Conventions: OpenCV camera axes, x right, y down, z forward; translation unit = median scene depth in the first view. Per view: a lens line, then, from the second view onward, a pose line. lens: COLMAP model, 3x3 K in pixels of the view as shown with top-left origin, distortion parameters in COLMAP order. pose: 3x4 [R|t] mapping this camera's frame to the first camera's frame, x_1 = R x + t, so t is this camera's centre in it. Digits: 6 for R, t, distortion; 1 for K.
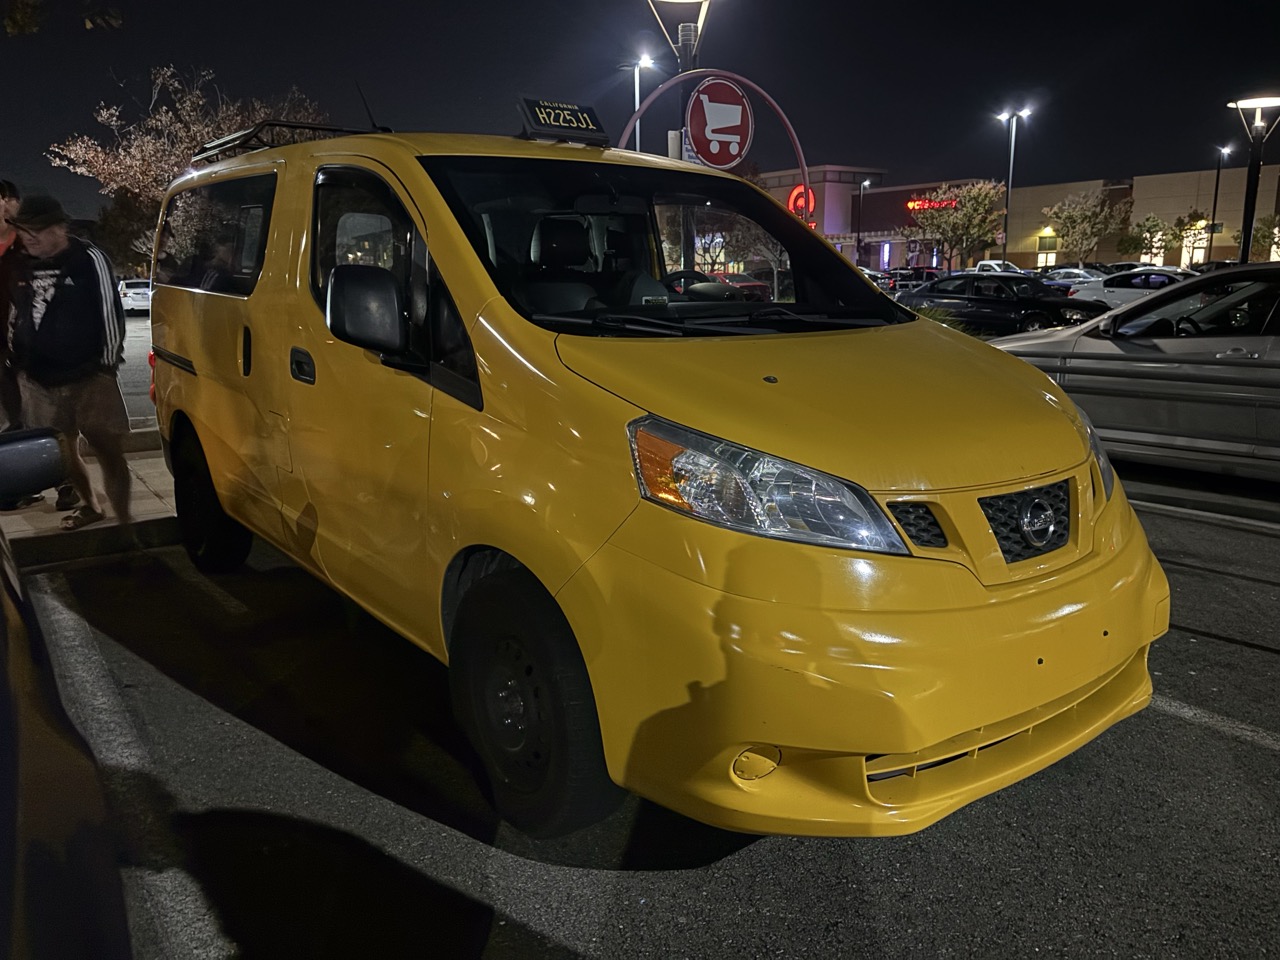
lens RADIAL K [[976.3, 0, 640.0], [0, 976.3, 480.0], [0, 0, 1]] dist [0.009585, -0.000478]
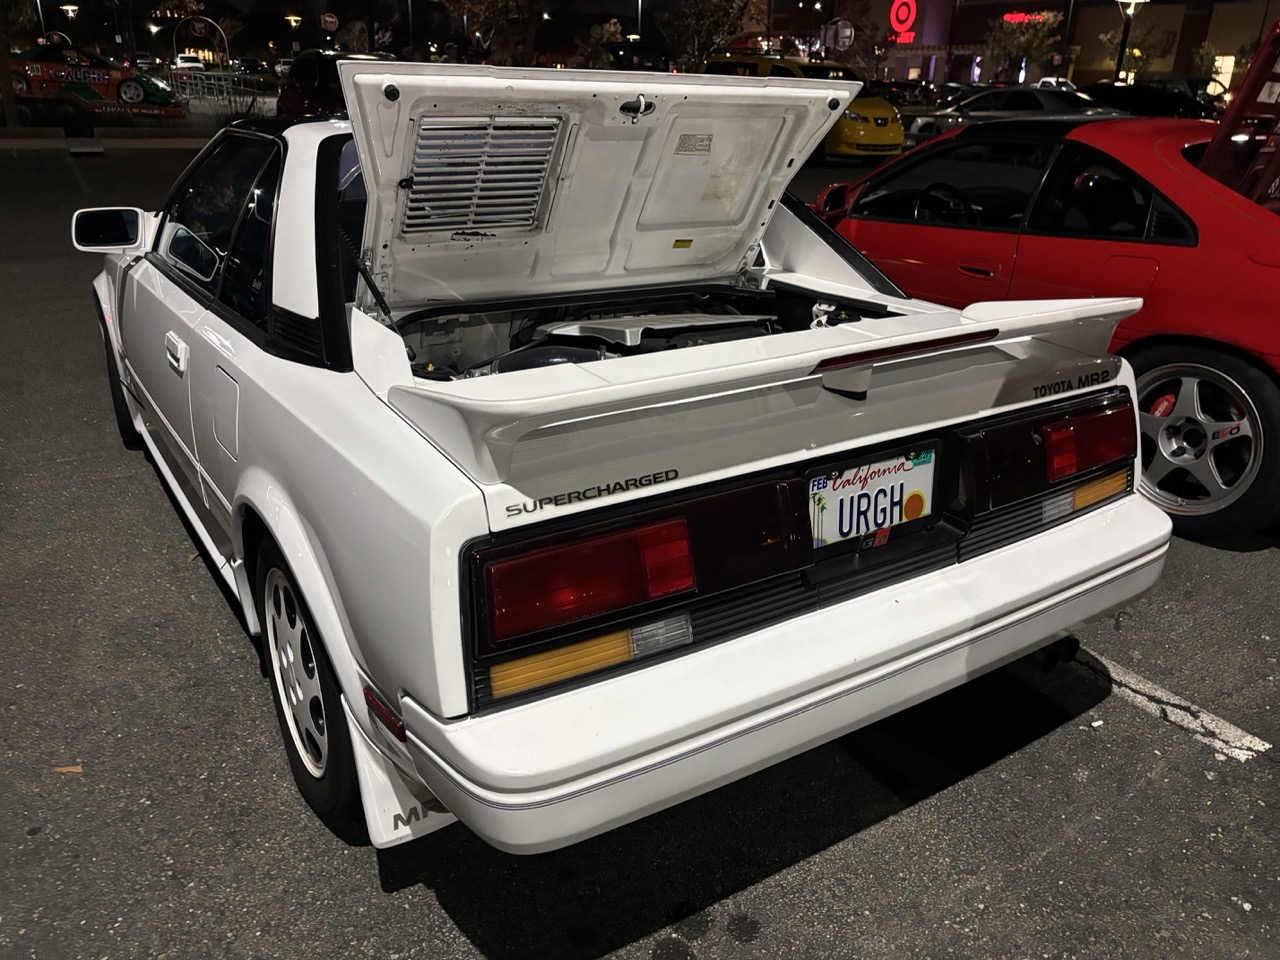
lens RADIAL K [[976.3, 0, 640.0], [0, 976.3, 480.0], [0, 0, 1]] dist [0.009585, -0.000478]
pose [[0.995105, 0.076040, -0.063124, -0.040753], [-0.062821, 0.979787, 0.189925, 0.076421], [0.076290, -0.185029, 0.979767, -0.376116]]
